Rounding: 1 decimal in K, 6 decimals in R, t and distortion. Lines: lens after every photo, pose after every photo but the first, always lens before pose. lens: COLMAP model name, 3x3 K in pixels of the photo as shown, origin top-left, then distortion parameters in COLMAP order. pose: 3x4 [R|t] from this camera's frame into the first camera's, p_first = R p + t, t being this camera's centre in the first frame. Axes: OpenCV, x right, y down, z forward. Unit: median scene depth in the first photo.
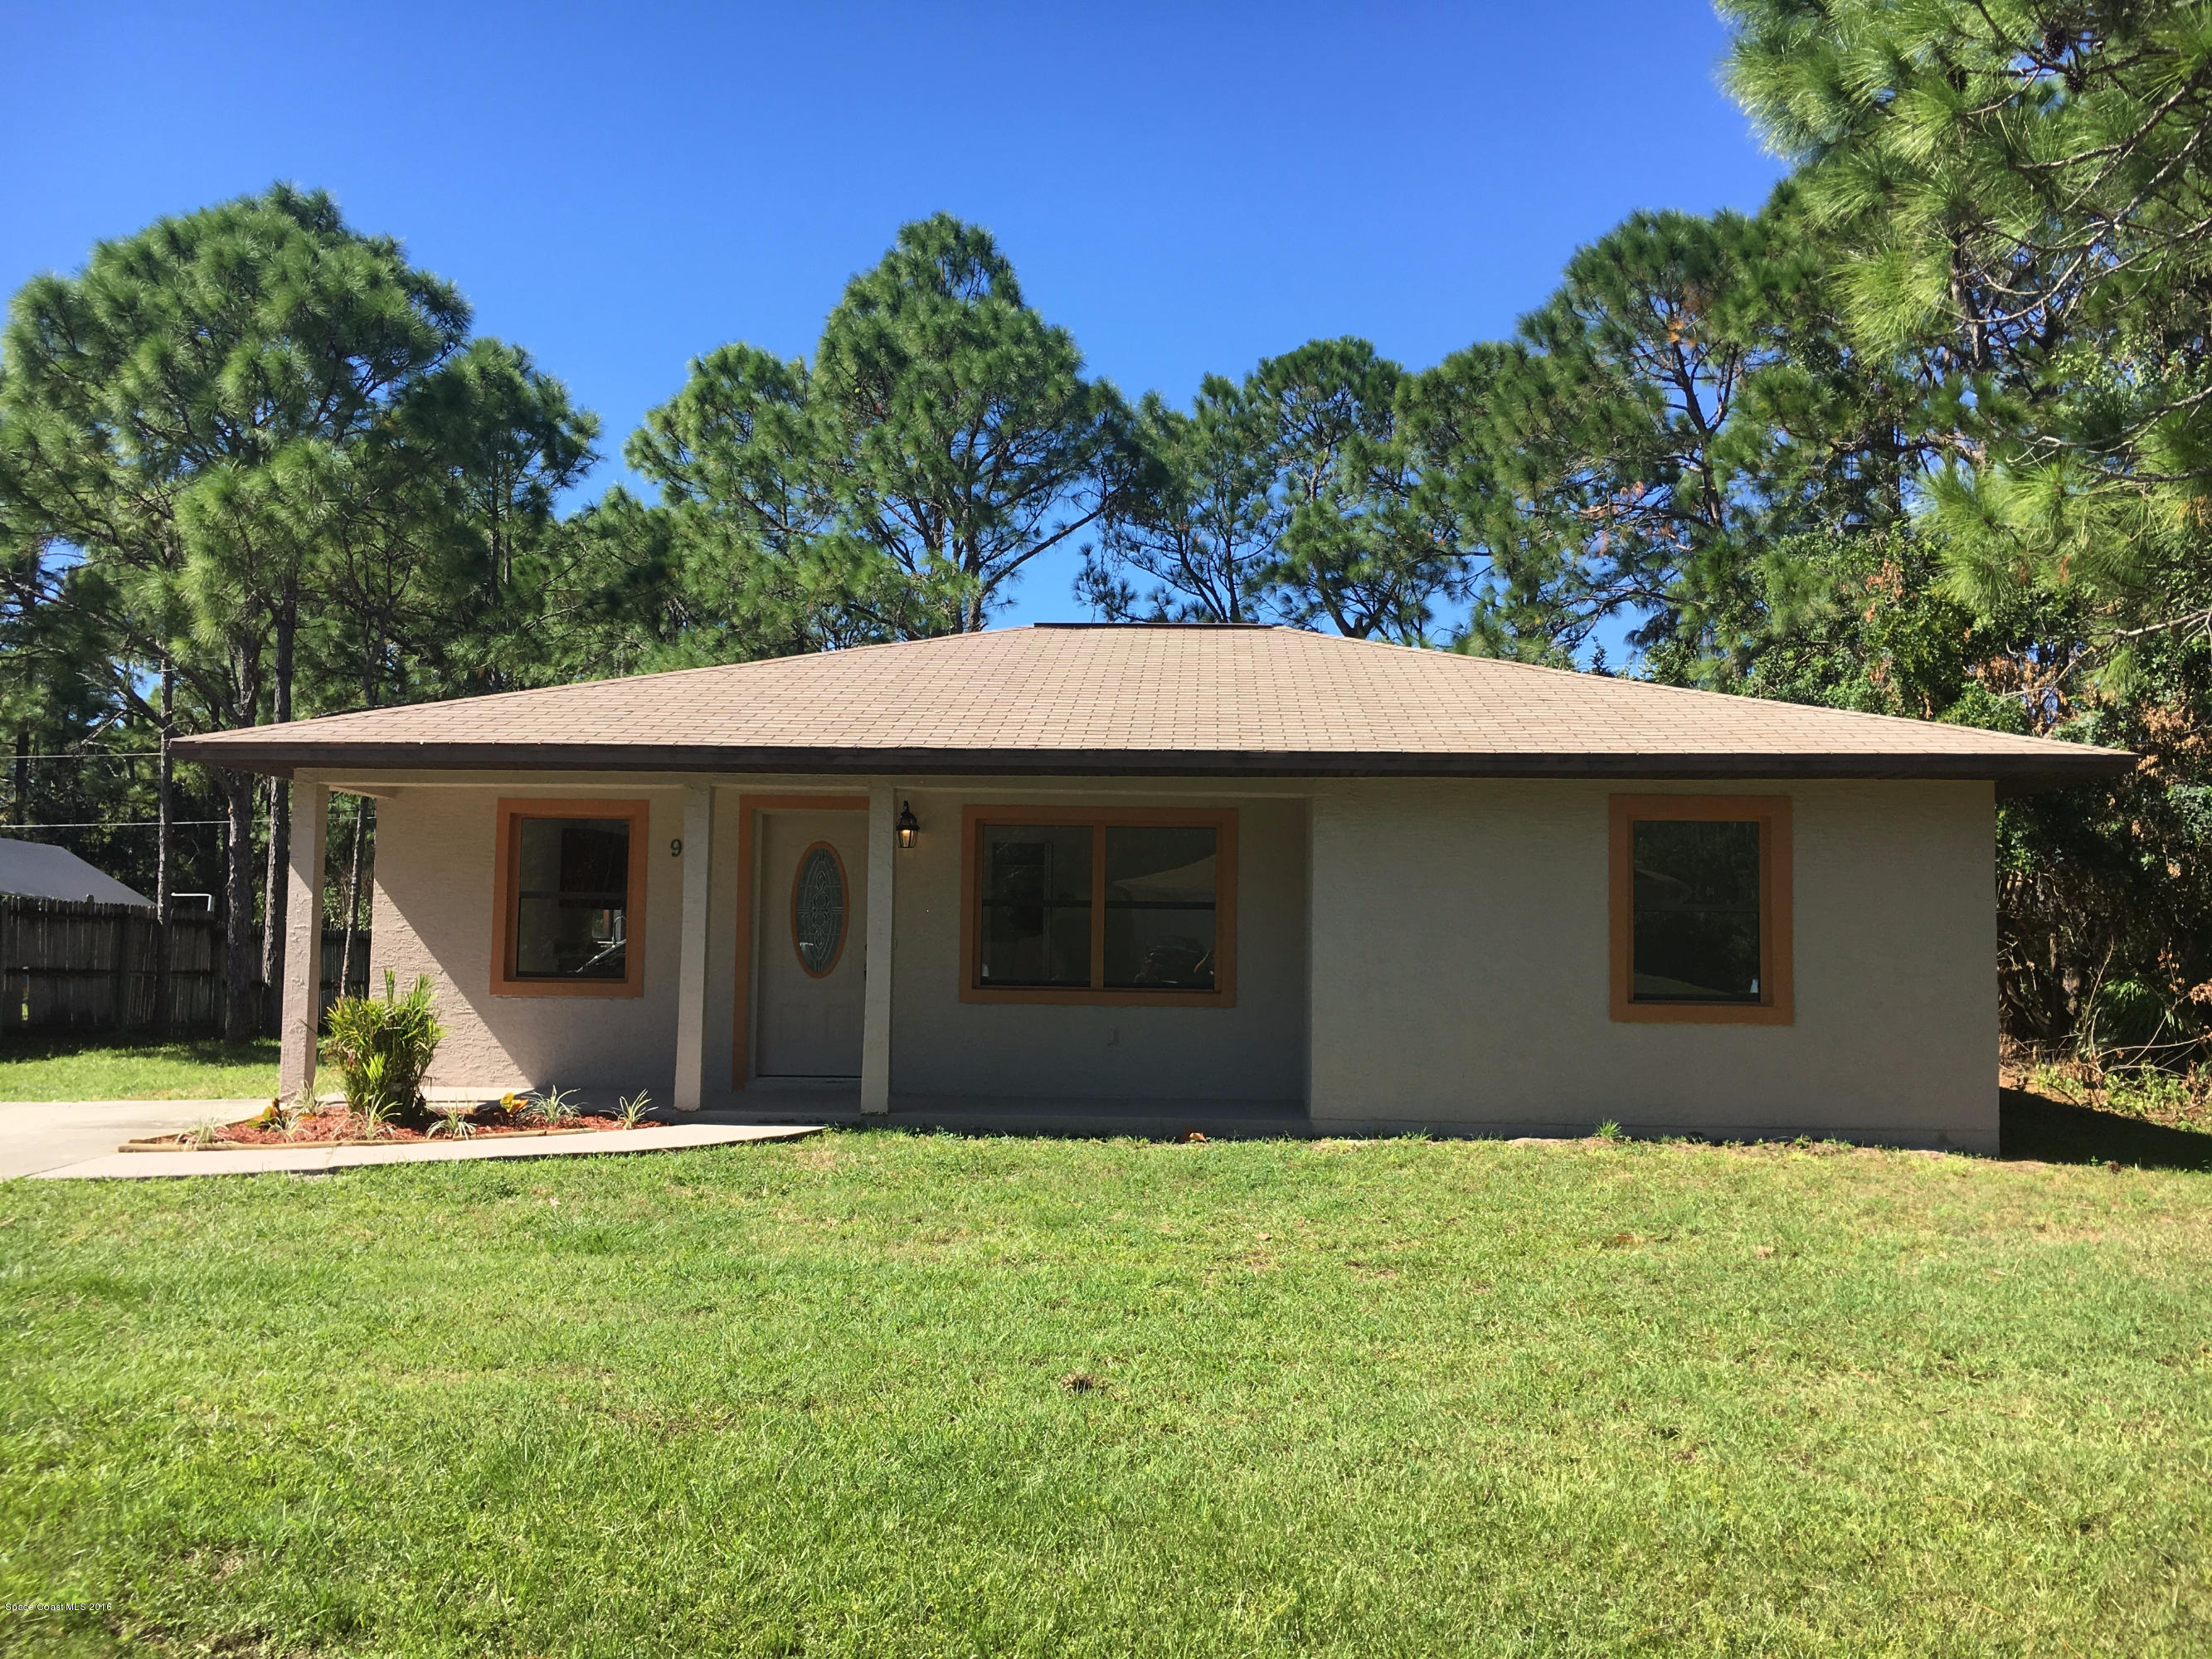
lens RADIAL K [[1893.3, 0, 1115.4], [0, 1893.3, 827.5], [0, 0, 1]] dist [0.079537, -0.108361]
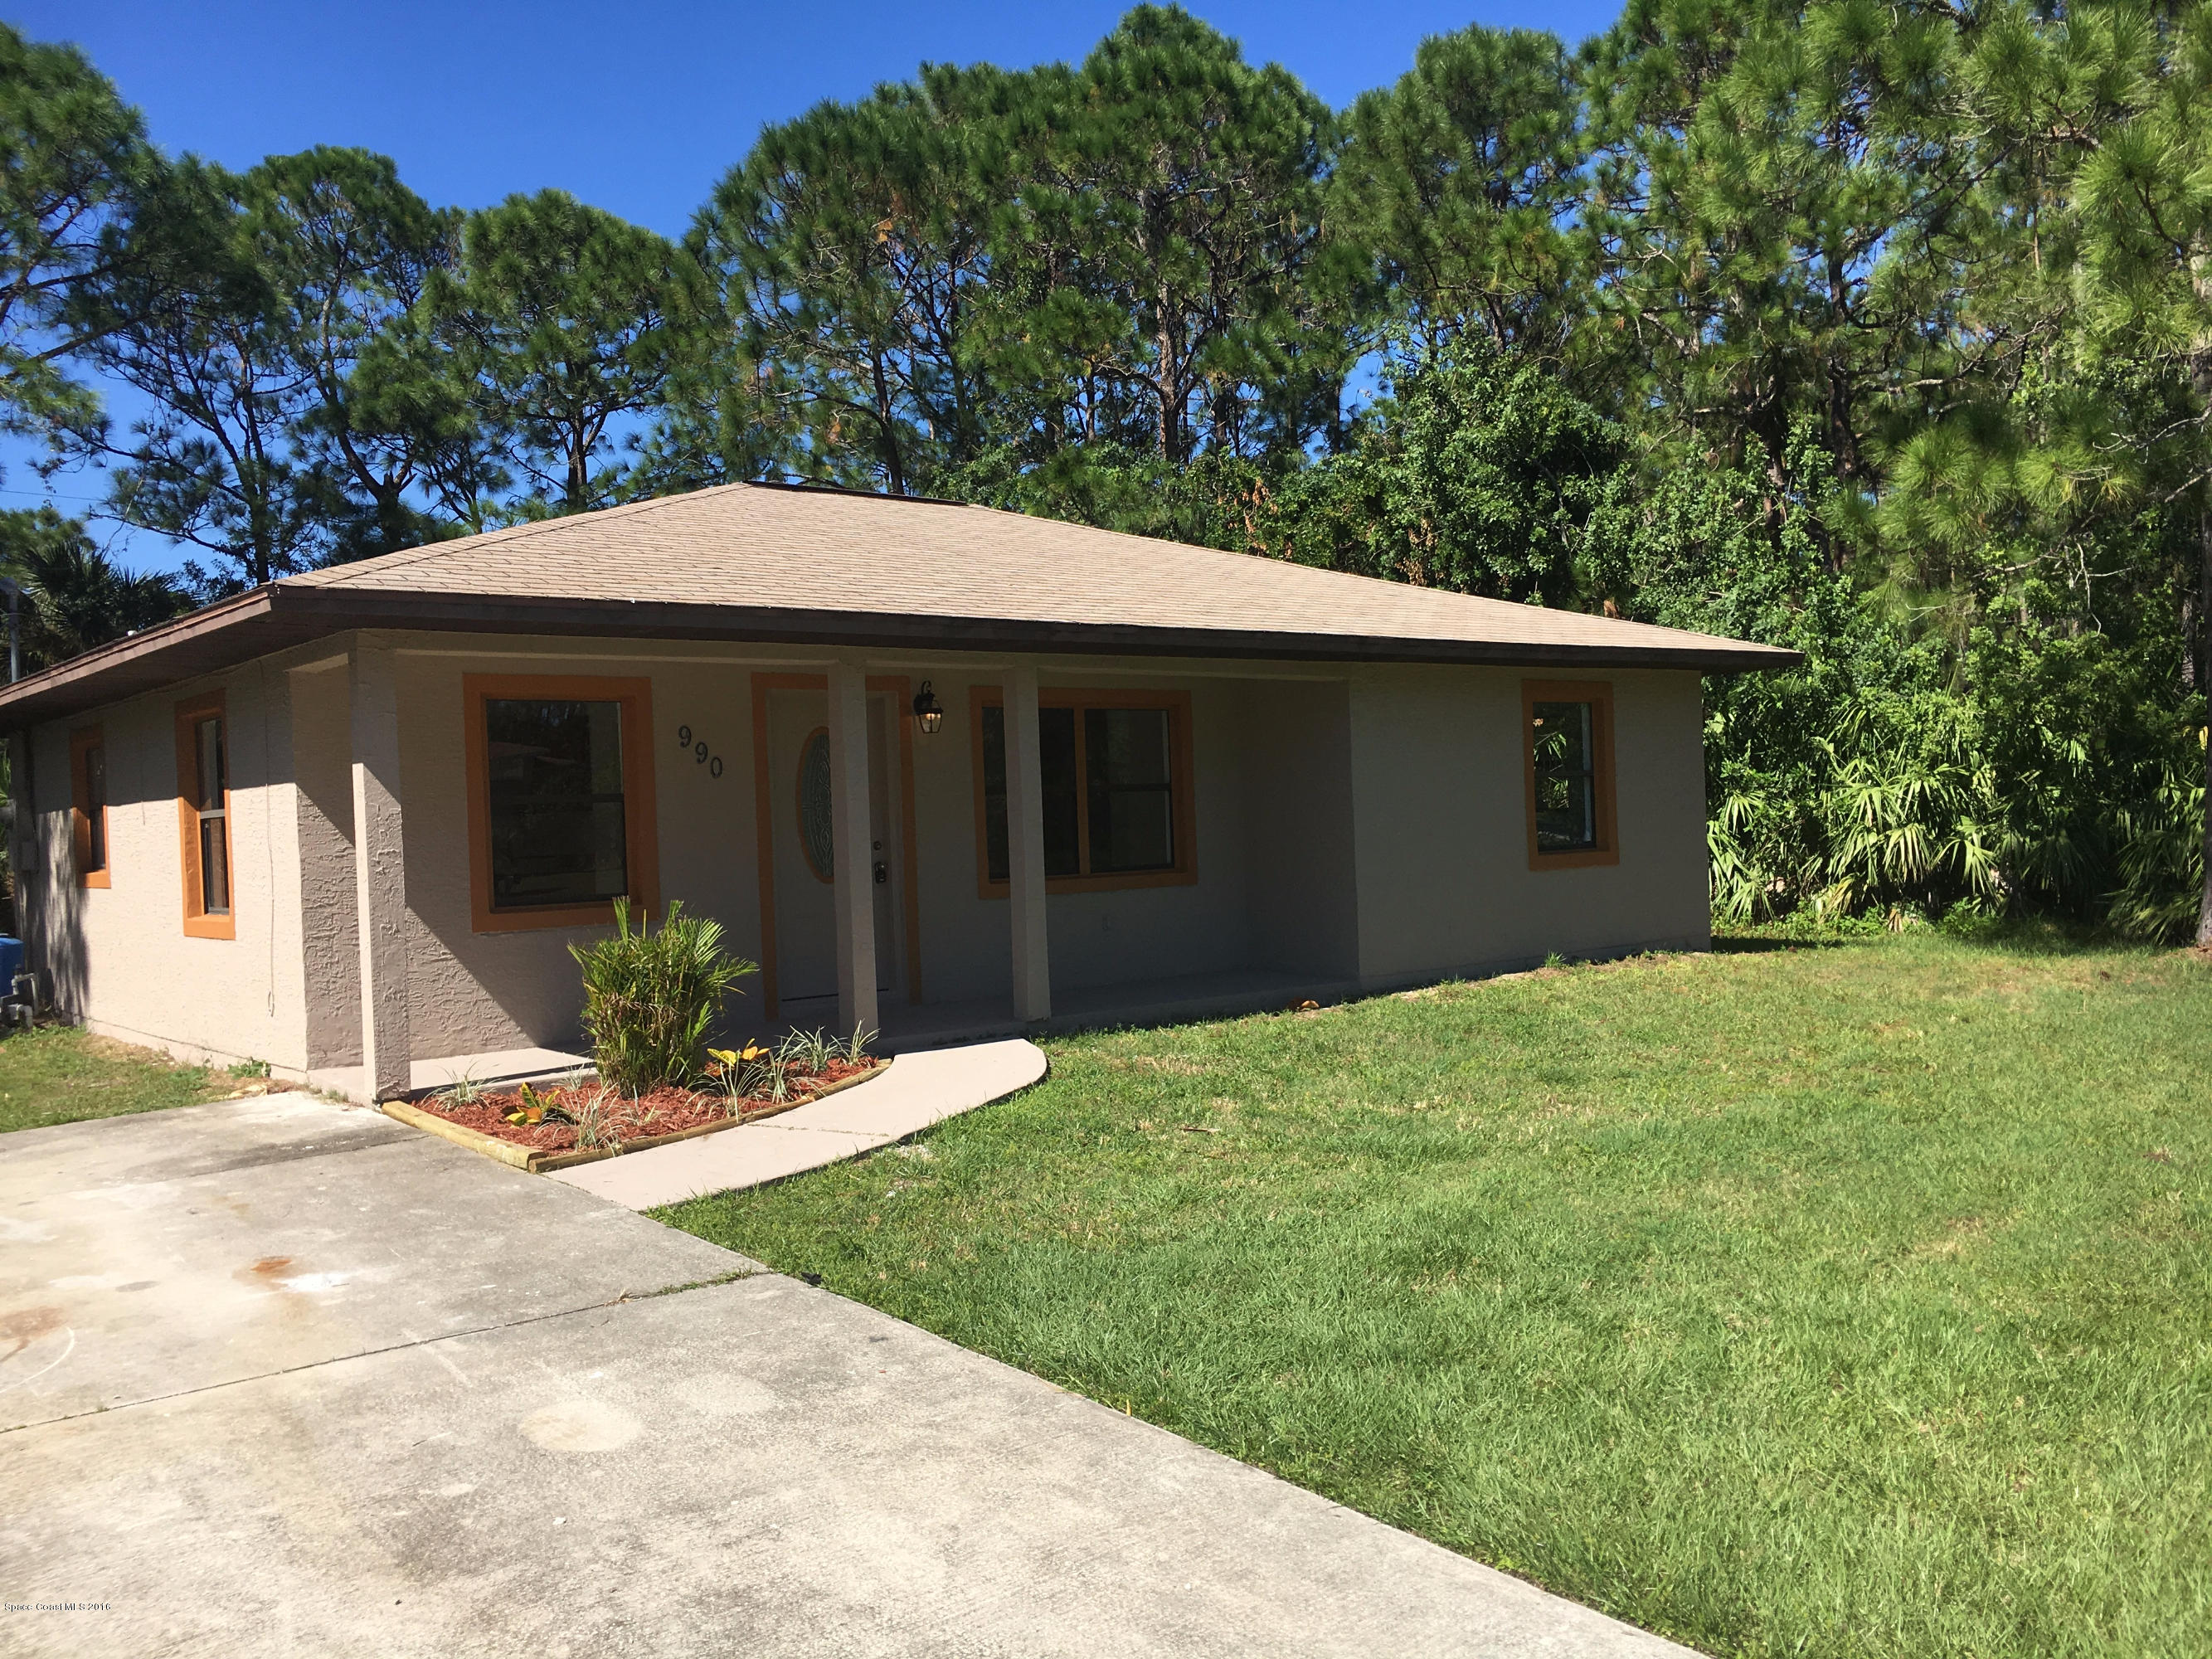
lens RADIAL K [[1893.3, 0, 1115.4], [0, 1893.3, 827.5], [0, 0, 1]] dist [0.079537, -0.108361]
pose [[0.731409, -0.045997, 0.680386, -0.662535], [0.003658, 0.997973, 0.063534, -0.001392], [-0.681929, -0.043980, 0.730095, 0.277217]]
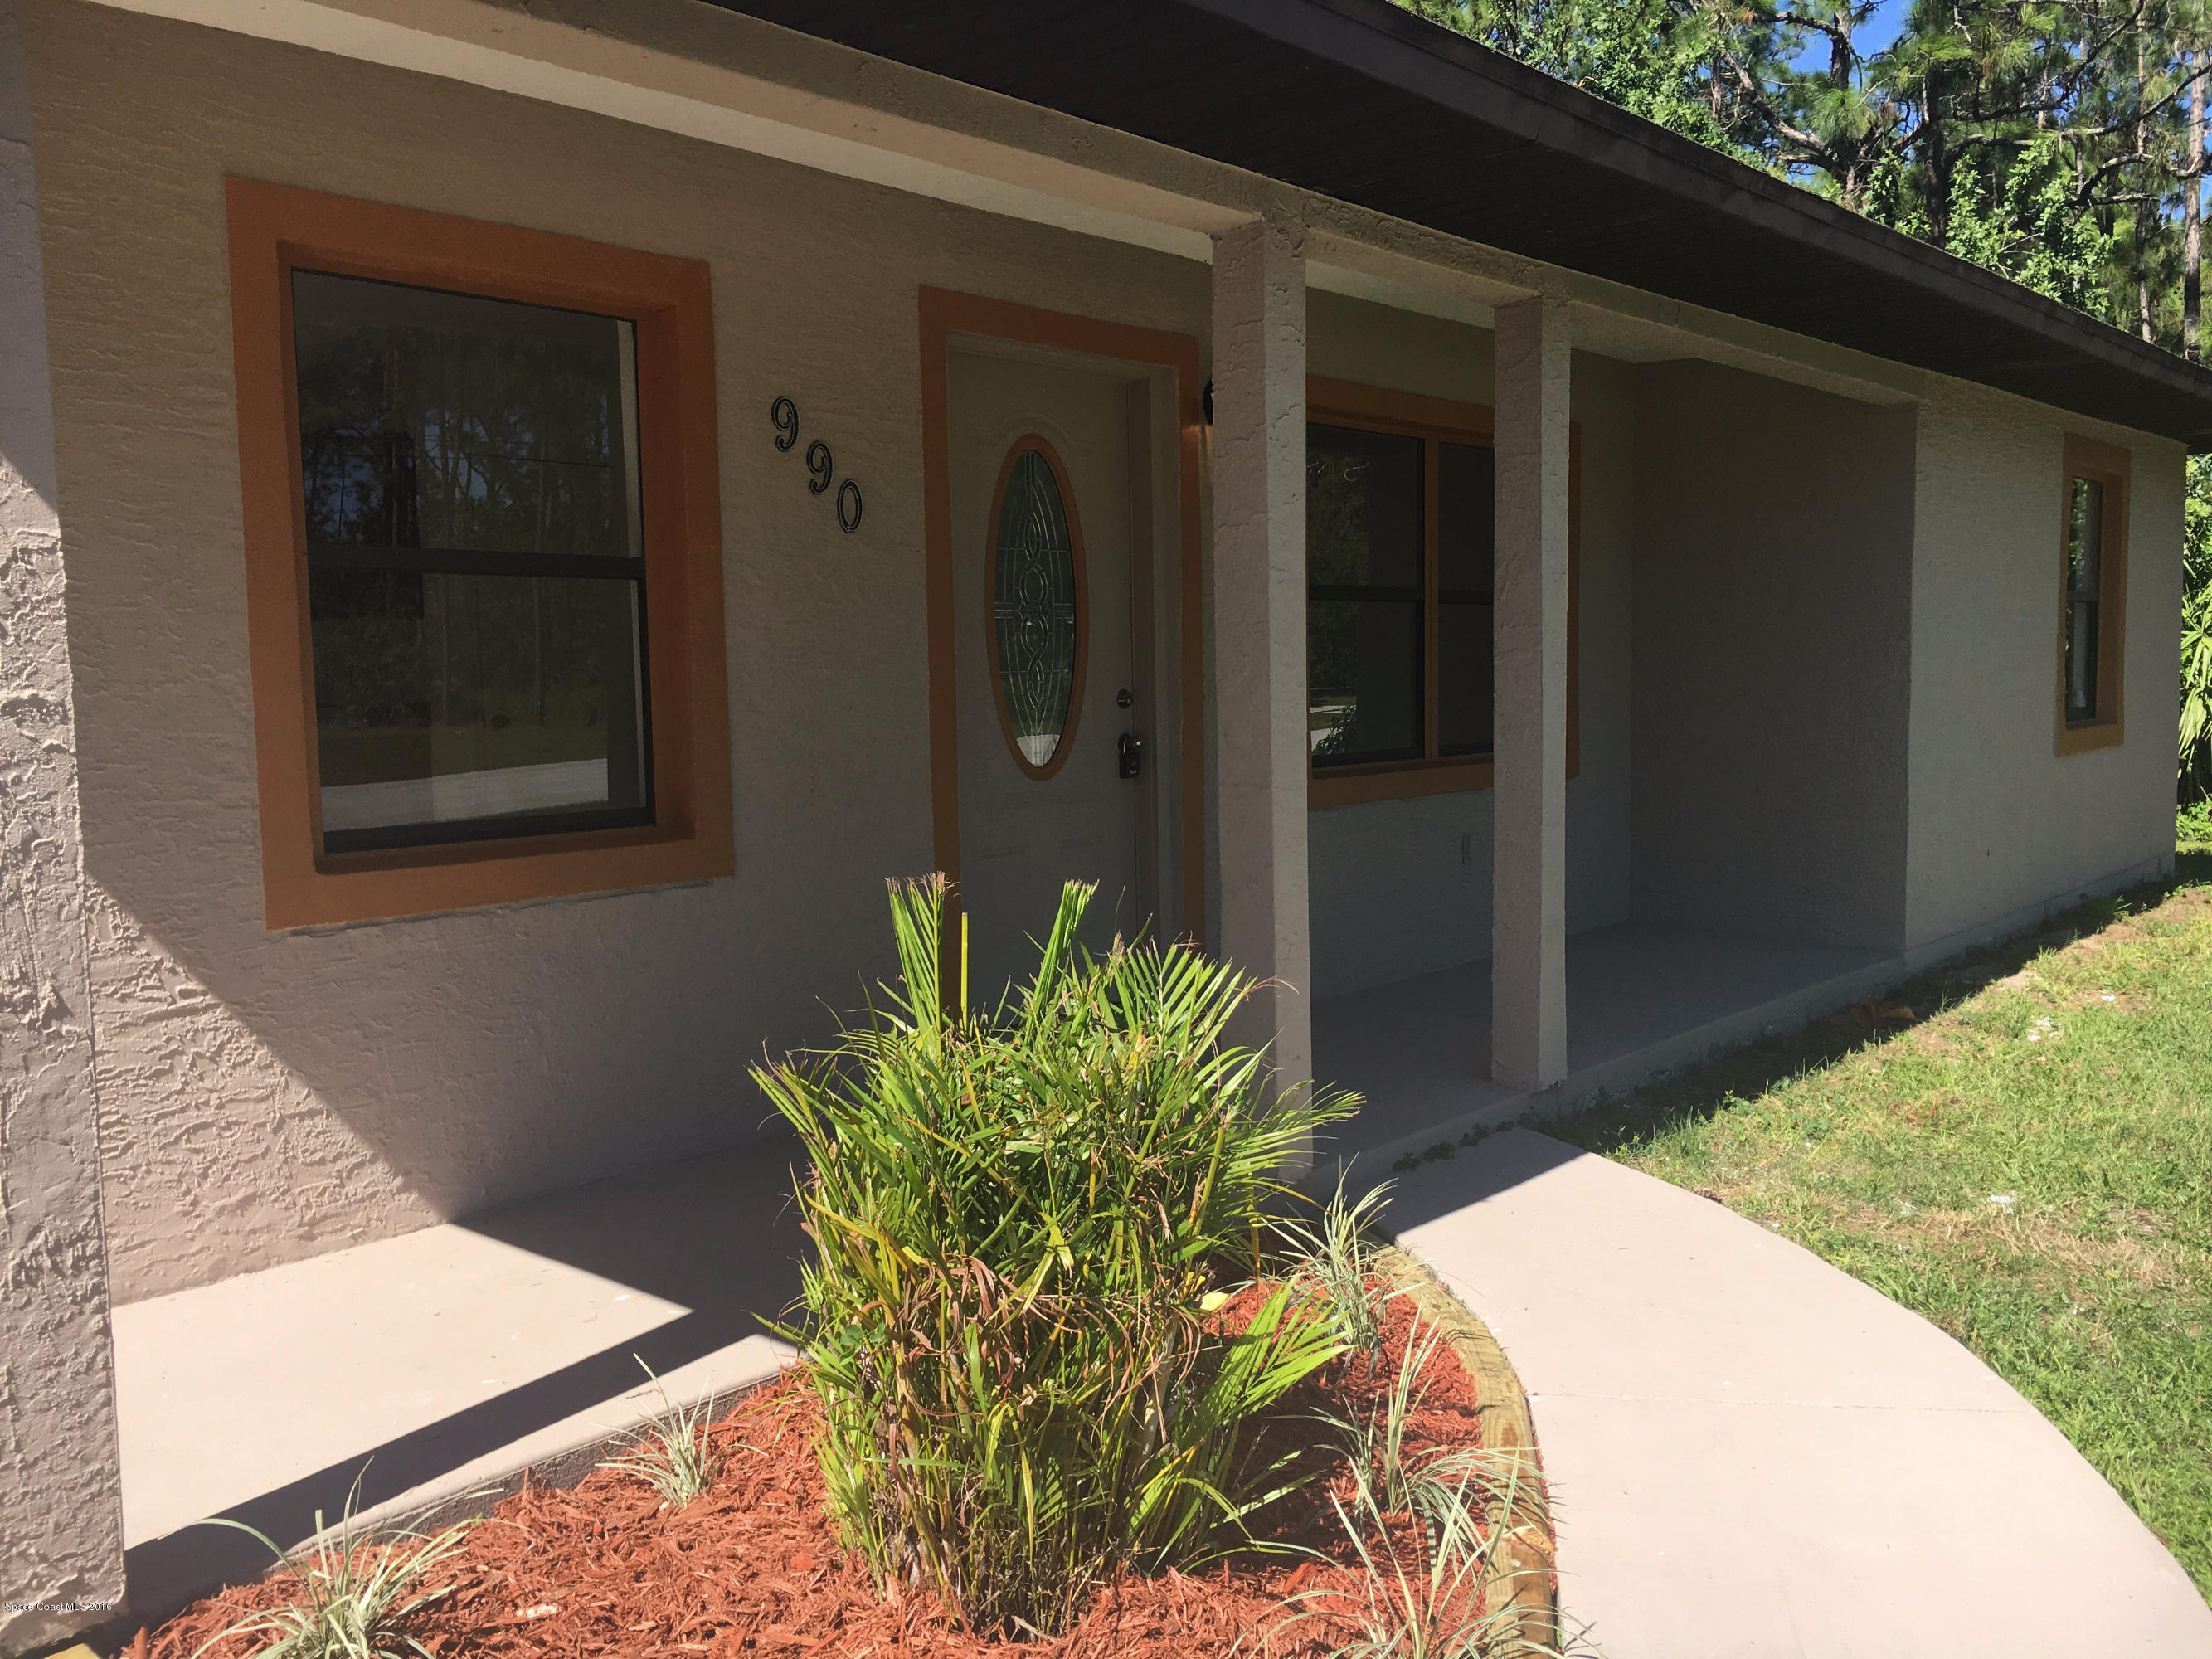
lens RADIAL K [[1893.3, 0, 1115.4], [0, 1893.3, 827.5], [0, 0, 1]] dist [0.079537, -0.108361]
pose [[0.612989, -0.093954, 0.784486, -0.469784], [-0.027171, 0.989810, 0.139775, 0.033090], [-0.789624, -0.106996, 0.604190, 0.754035]]
